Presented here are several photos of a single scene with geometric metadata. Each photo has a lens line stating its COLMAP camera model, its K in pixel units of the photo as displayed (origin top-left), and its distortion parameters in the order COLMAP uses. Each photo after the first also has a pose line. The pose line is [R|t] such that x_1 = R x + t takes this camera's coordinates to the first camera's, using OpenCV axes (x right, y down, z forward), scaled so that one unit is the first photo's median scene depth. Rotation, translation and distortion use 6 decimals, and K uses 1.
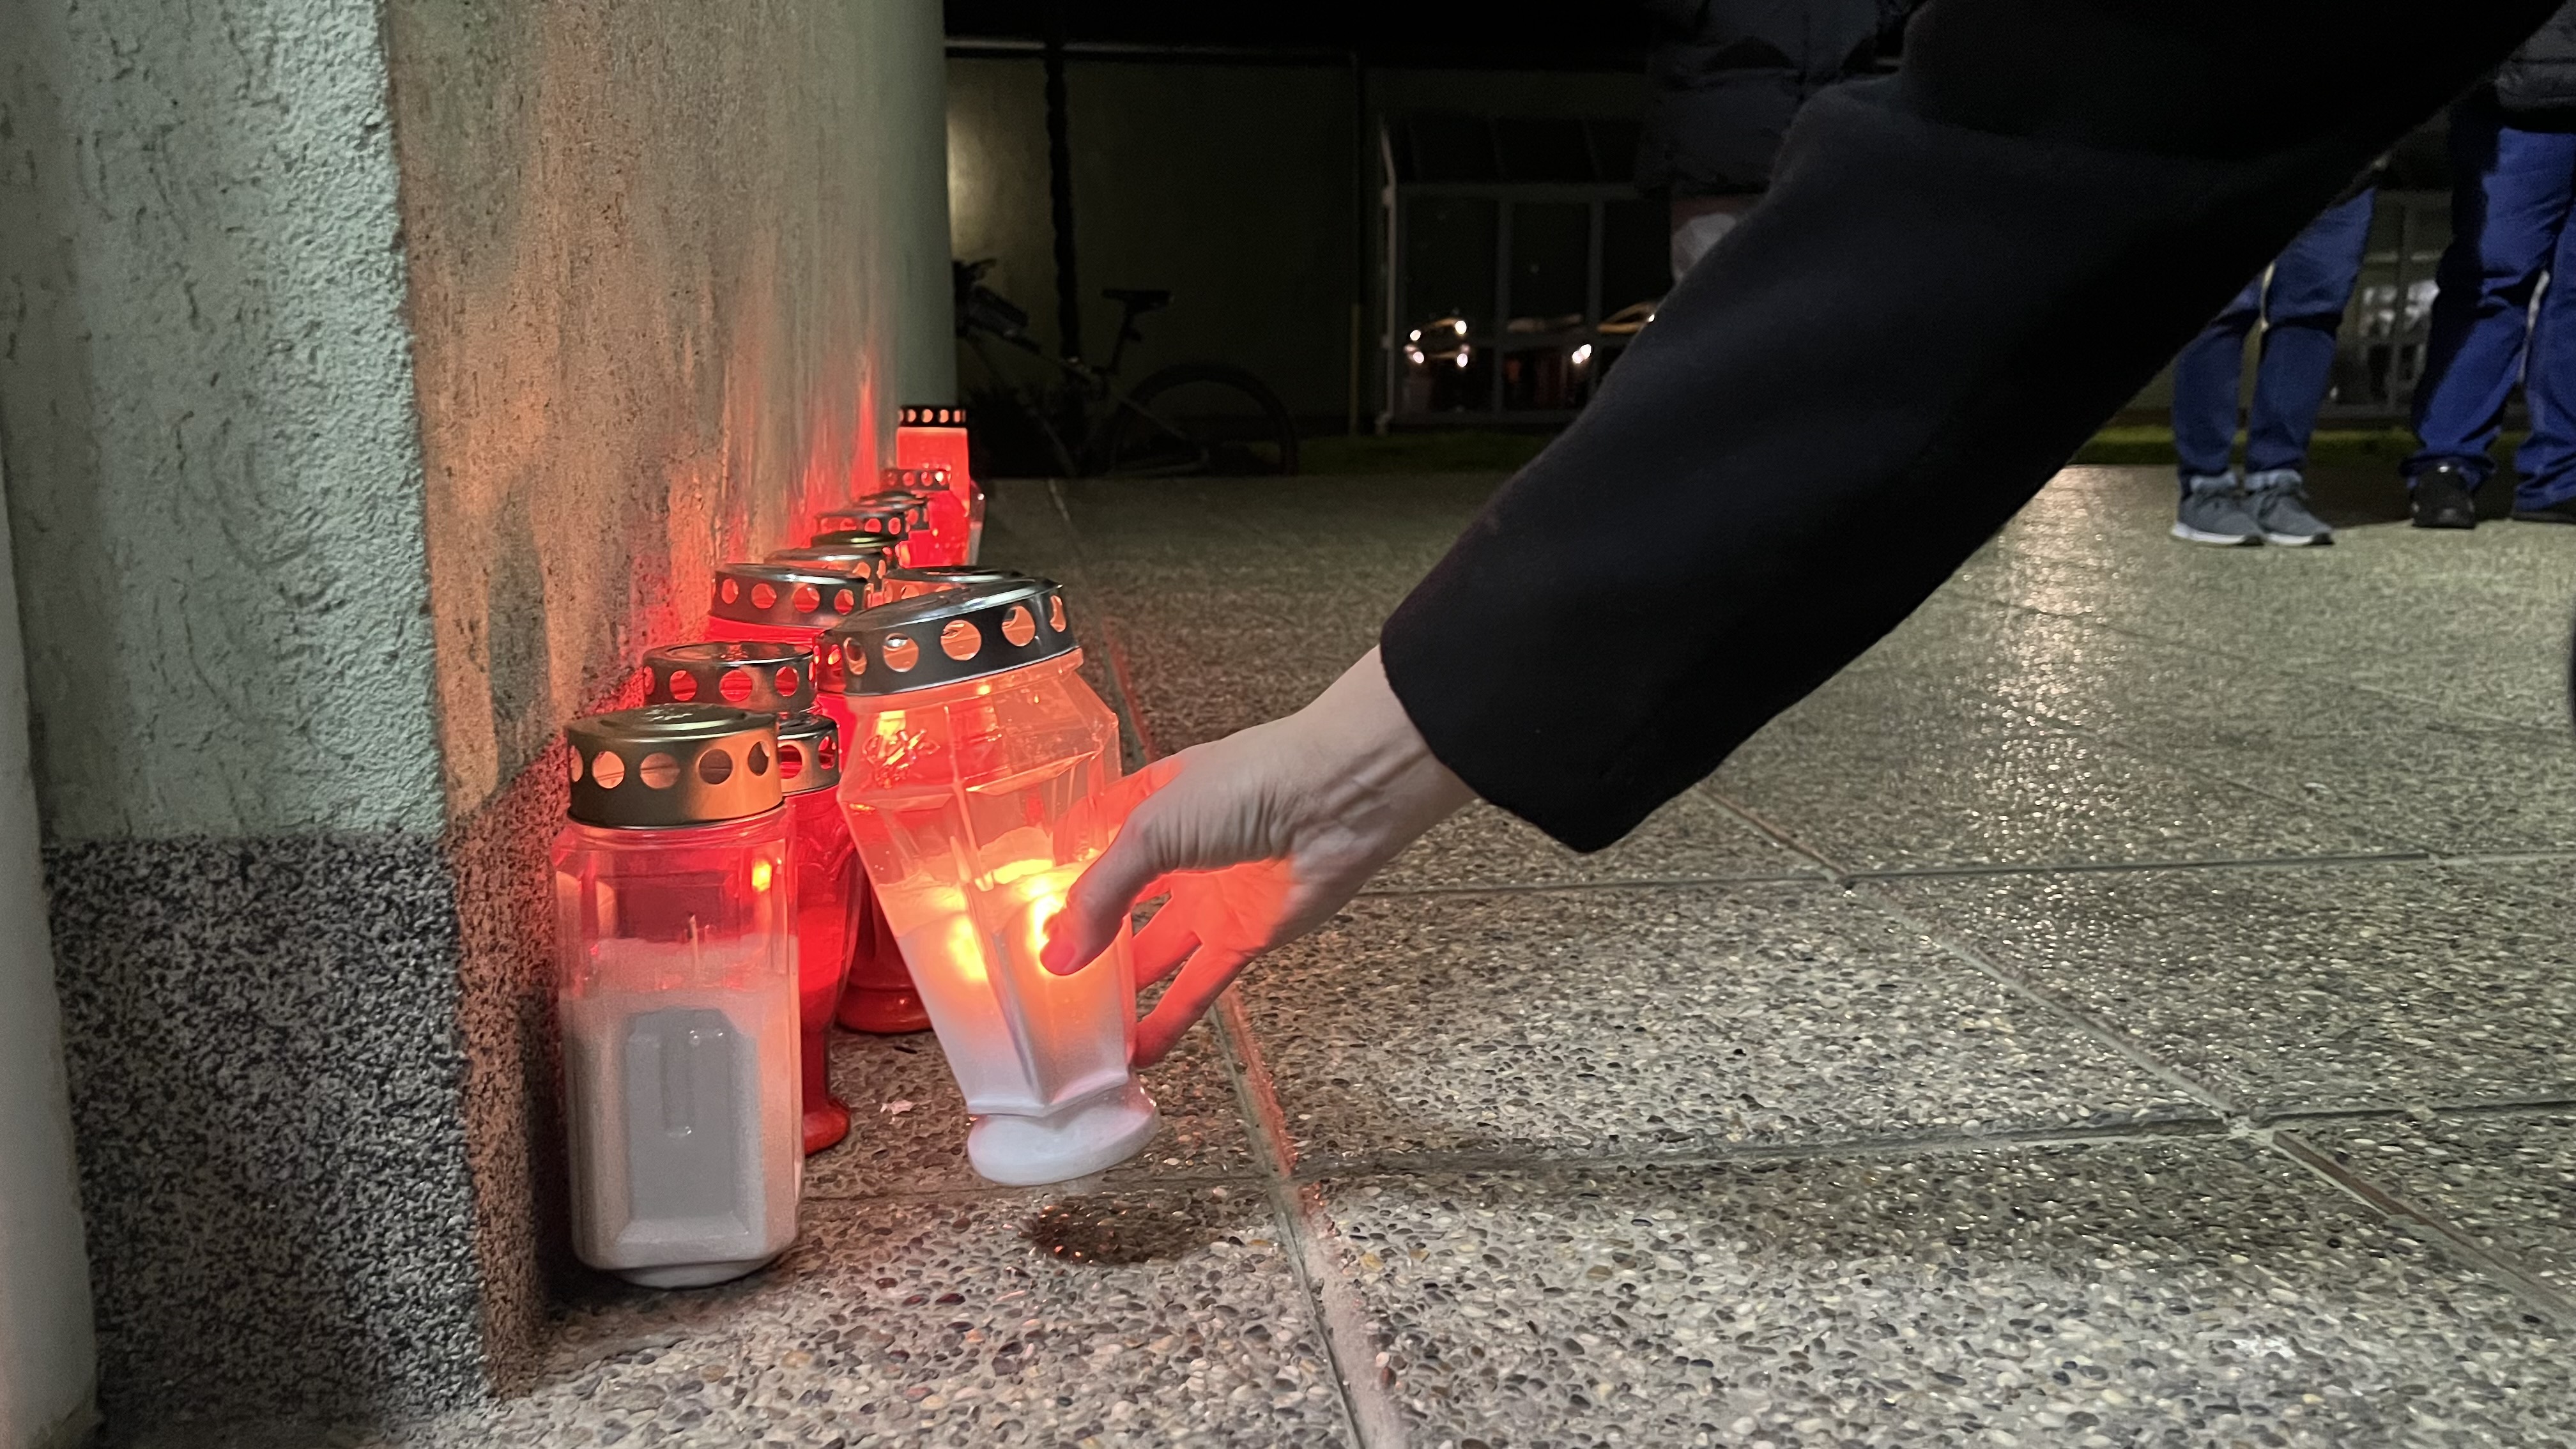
lens RADIAL K [[1944.3, 0, 1281.0], [0, 1944.3, 729.6], [0, 0, 1]] dist [0.047818, -0.068626]
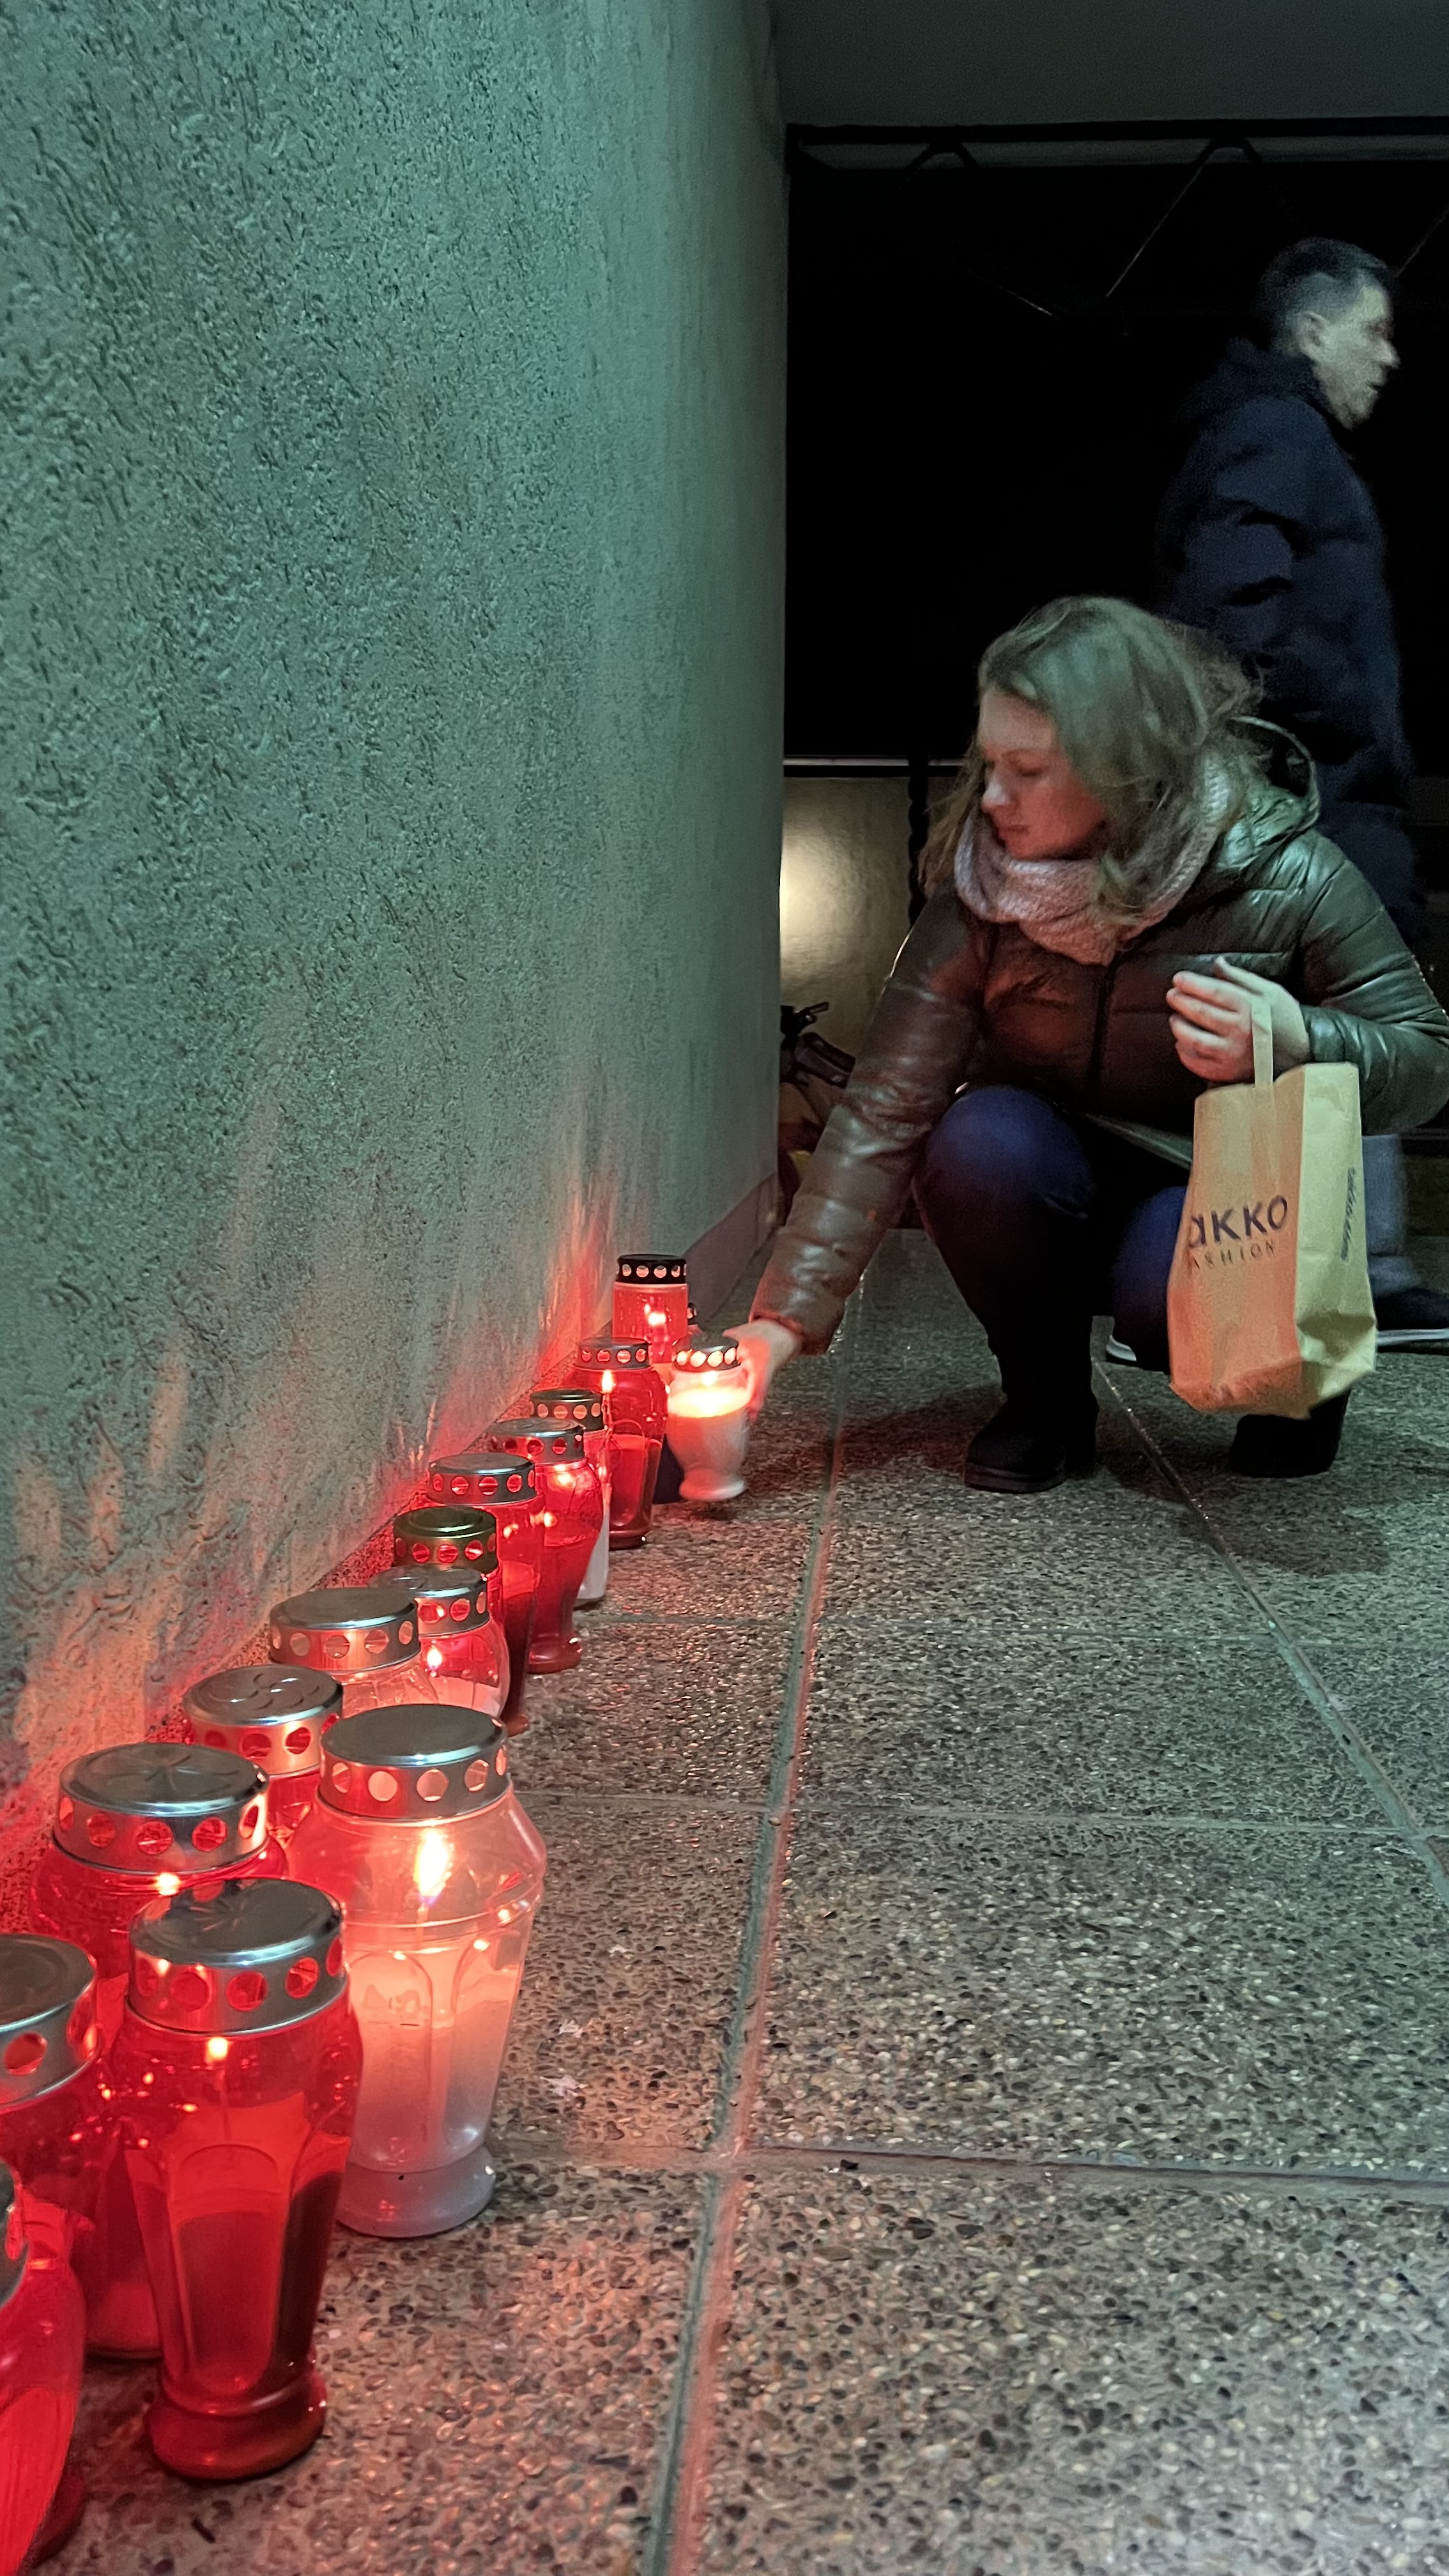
lens RADIAL K [[1944.3, 0, 742.8], [0, 1944.3, 1318.9], [0, 0, 1]] dist [0.047818, -0.068626]
pose [[0.978687, 0.041067, -0.201210, 0.201191], [-0.051851, 0.997471, -0.048620, -0.405141], [0.198704, 0.058017, 0.978341, 0.503473]]
